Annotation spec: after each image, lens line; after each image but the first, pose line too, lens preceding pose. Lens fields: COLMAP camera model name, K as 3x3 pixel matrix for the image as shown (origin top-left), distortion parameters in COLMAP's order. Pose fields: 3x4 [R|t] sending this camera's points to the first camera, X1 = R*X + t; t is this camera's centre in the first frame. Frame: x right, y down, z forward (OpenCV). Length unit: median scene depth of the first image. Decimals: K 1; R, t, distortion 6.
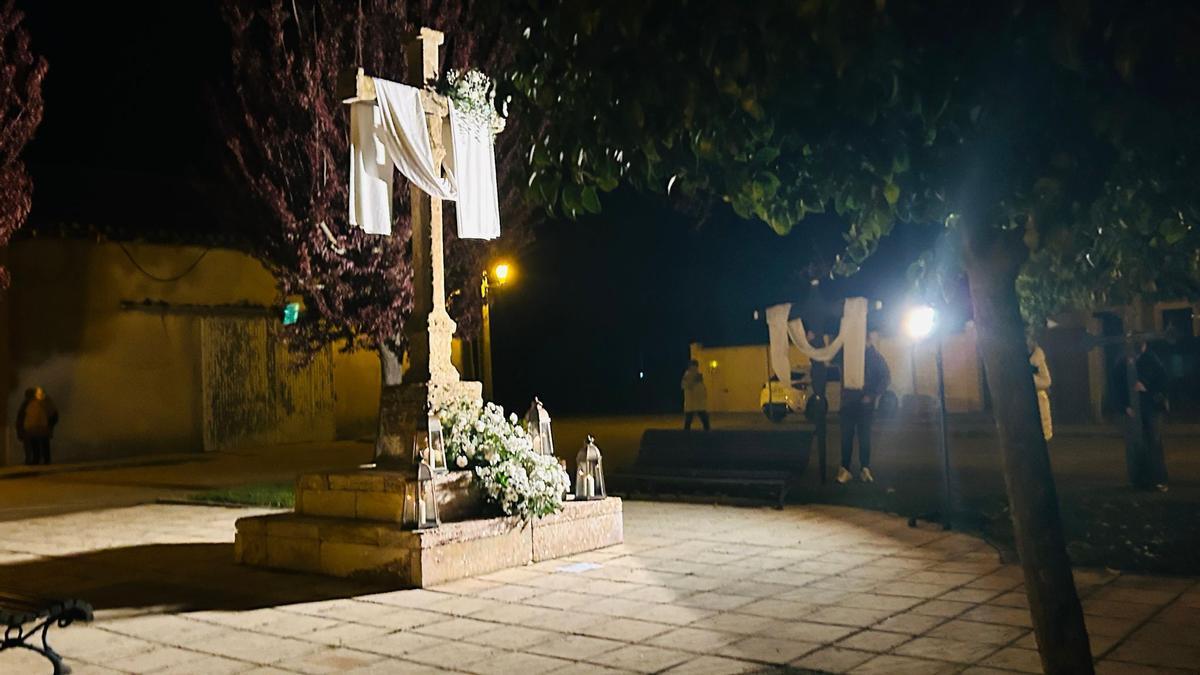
lens RADIAL K [[1107.9, 0, 600.0], [0, 1107.9, 337.5], [0, 0, 1]] dist [0.011505, 0.004745]
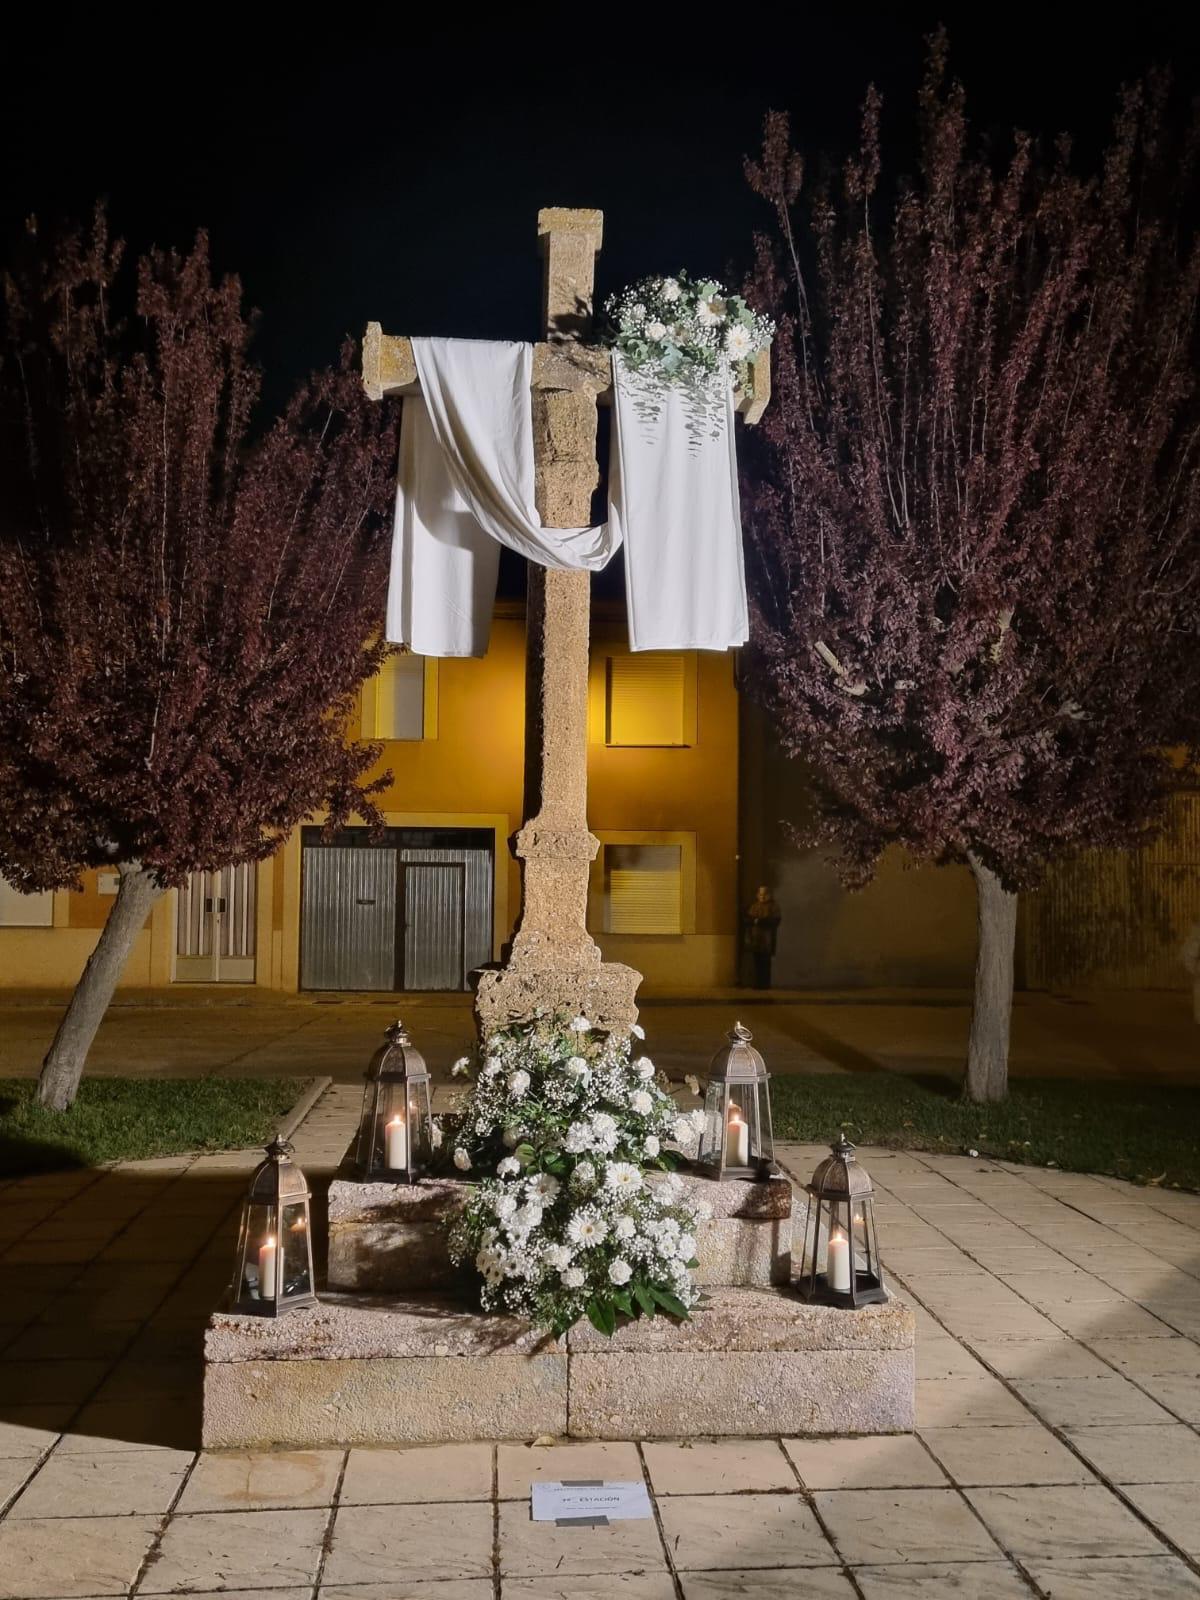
lens RADIAL K [[1435.9, 0, 601.8], [0, 1435.9, 826.0], [0, 0, 1]] dist [0.025149, 0.003627]
pose [[0.691206, 0.013090, -0.722539, 0.303984], [-0.004317, 0.999893, 0.013986, -0.027104], [0.722645, -0.006548, 0.691189, 0.597777]]
